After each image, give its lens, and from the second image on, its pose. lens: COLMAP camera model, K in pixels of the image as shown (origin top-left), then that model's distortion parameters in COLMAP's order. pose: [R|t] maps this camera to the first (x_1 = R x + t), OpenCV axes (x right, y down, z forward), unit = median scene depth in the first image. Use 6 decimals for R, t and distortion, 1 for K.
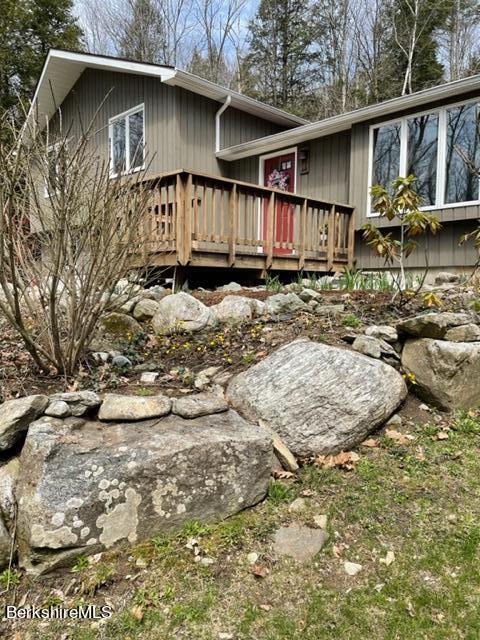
lens RADIAL K [[468.2, 0, 240.0], [0, 468.2, 320.0], [0, 0, 1]] dist [0.090724, -0.112881]
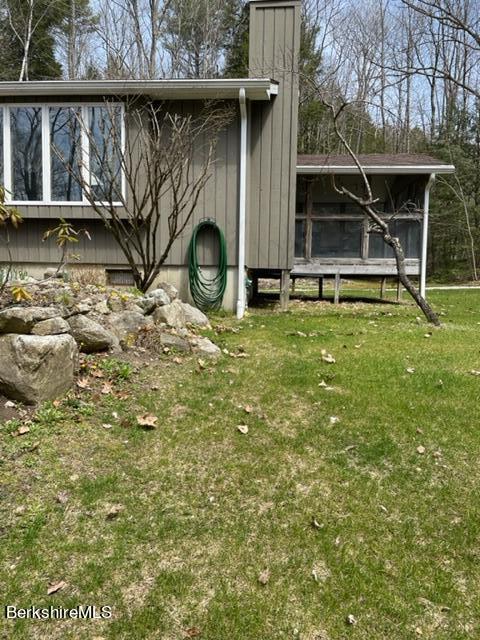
lens RADIAL K [[468.2, 0, 240.0], [0, 468.2, 320.0], [0, 0, 1]] dist [0.090724, -0.112881]
pose [[0.760368, -0.037019, 0.648437, 0.119910], [0.032836, 0.999289, 0.018545, 0.008103], [-0.648662, 0.007191, 0.761042, -0.052471]]
